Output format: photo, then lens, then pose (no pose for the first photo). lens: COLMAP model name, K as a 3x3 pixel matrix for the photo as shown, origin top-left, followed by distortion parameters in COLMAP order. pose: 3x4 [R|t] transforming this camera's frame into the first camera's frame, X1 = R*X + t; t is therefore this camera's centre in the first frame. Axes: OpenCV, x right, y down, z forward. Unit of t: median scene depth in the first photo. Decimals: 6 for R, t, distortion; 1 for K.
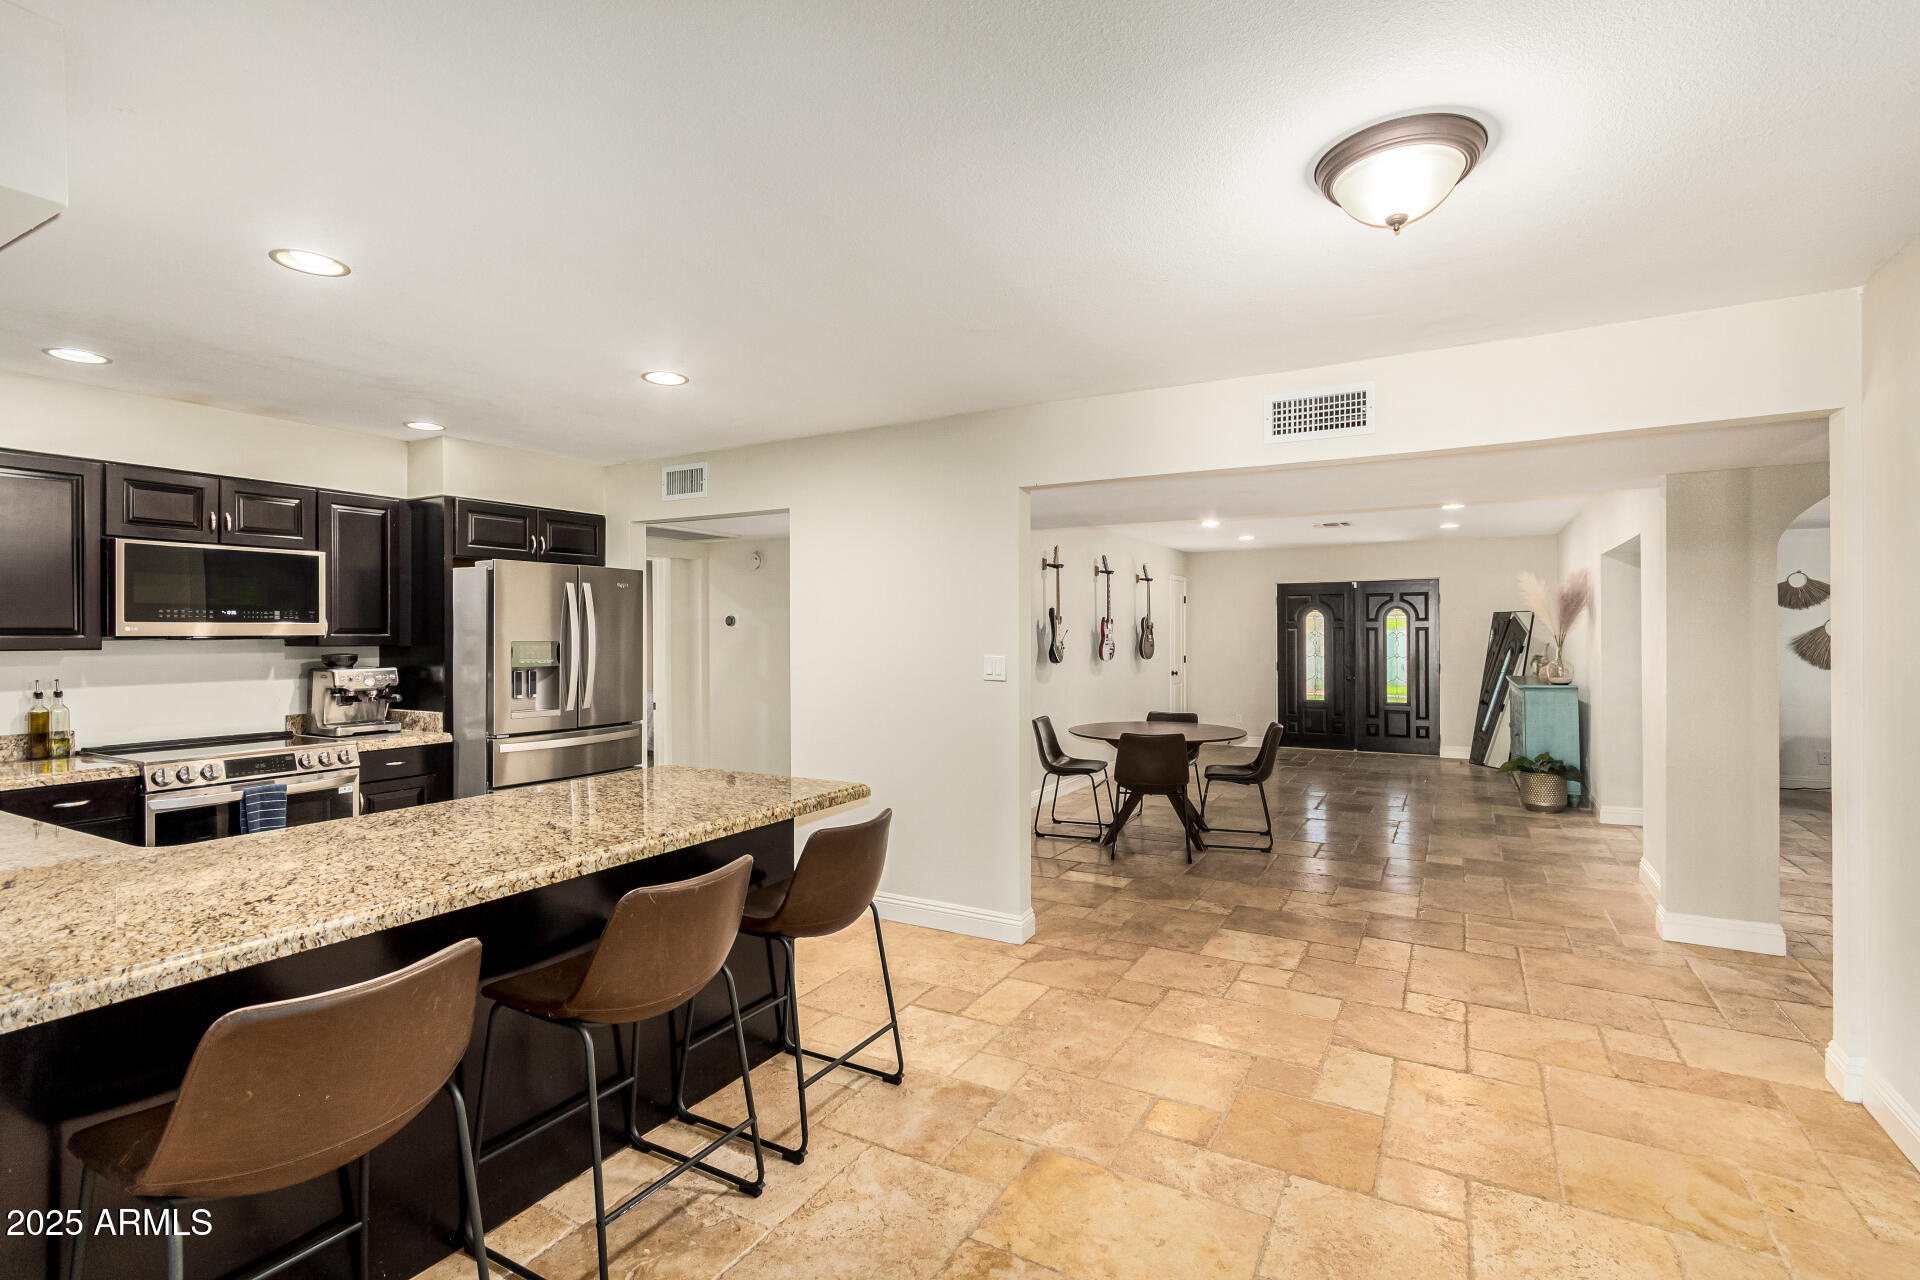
lens RADIAL K [[885.1, 0, 967.0], [0, 885.1, 632.9], [0, 0, 1]] dist [0.006272, 0.002366]
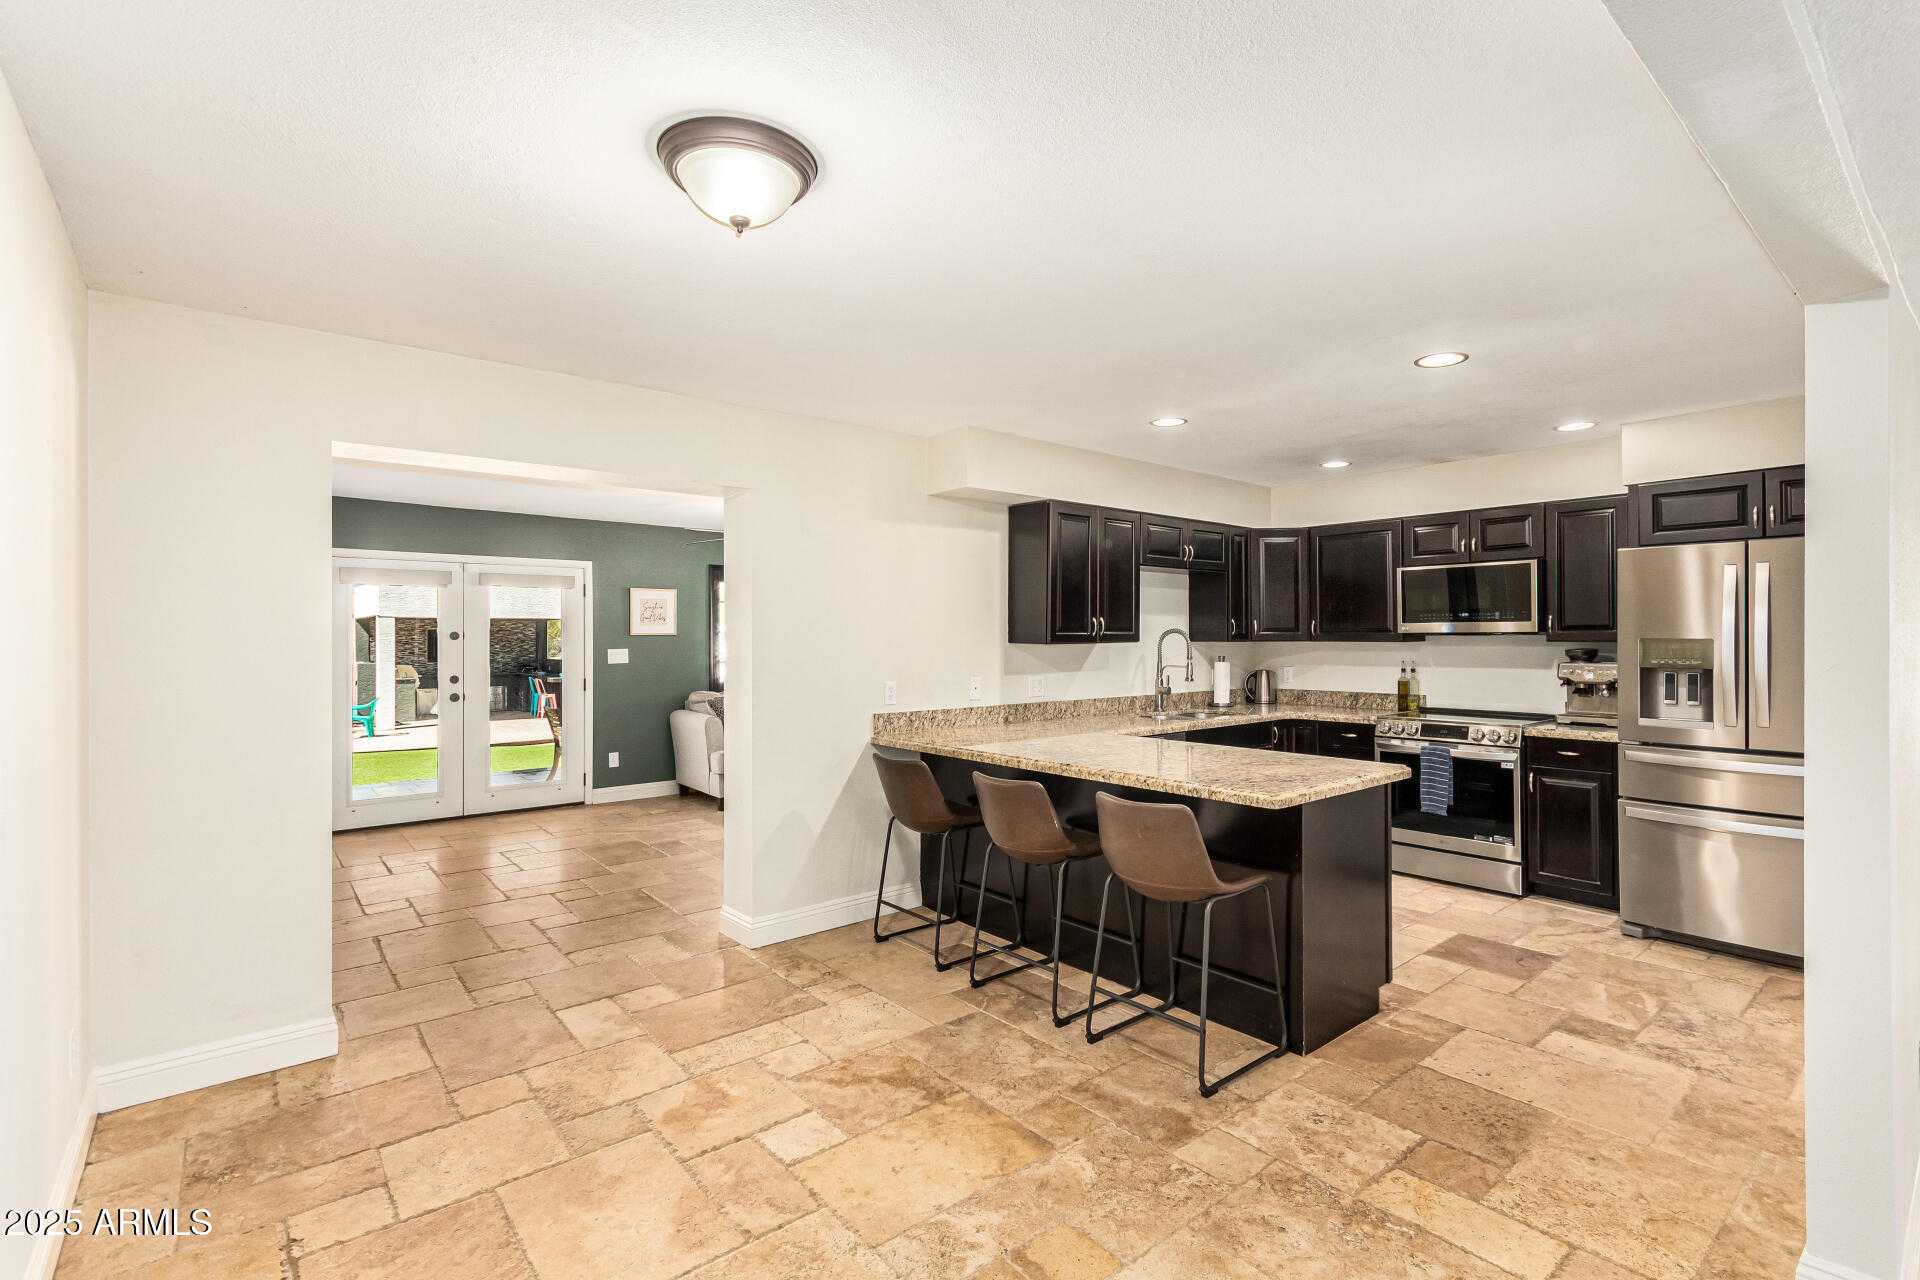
lens RADIAL K [[885.1, 0, 967.3], [0, 885.1, 636.2], [0, 0, 1]] dist [0.006272, 0.002366]
pose [[-0.360239, 0.004609, -0.932849, 0.706606], [0.009907, 0.999950, 0.001115, 0.000108], [0.932807, -0.008840, -0.360267, 0.853190]]
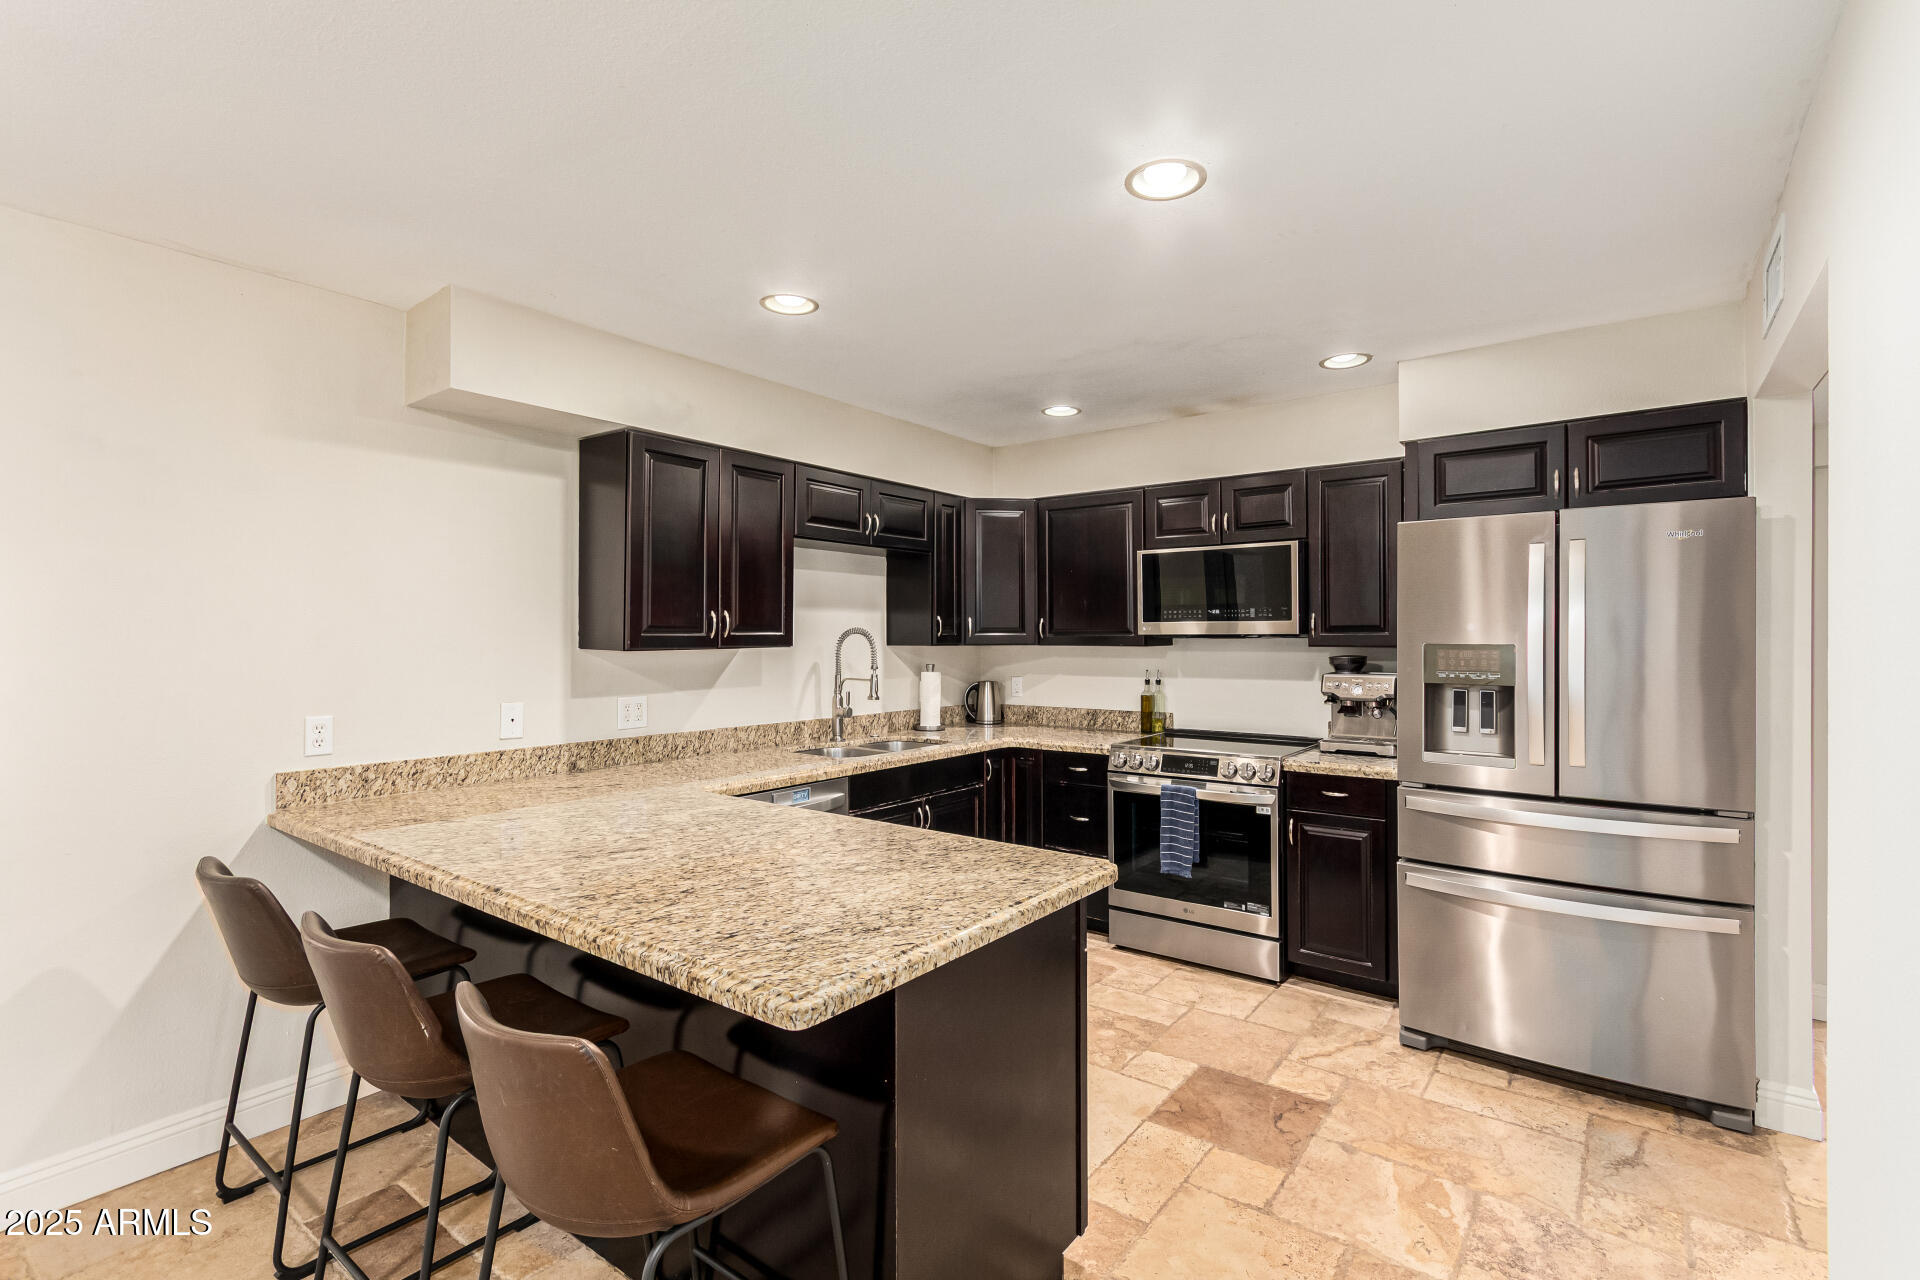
lens RADIAL K [[885.1, 0, 978.1], [0, 885.1, 637.3], [0, 0, 1]] dist [0.006272, 0.002366]
pose [[-0.134942, 0.004946, -0.990841, 0.227717], [0.006772, 0.999969, 0.004069, 0.000512], [0.990830, -0.006161, -0.134971, 0.940635]]
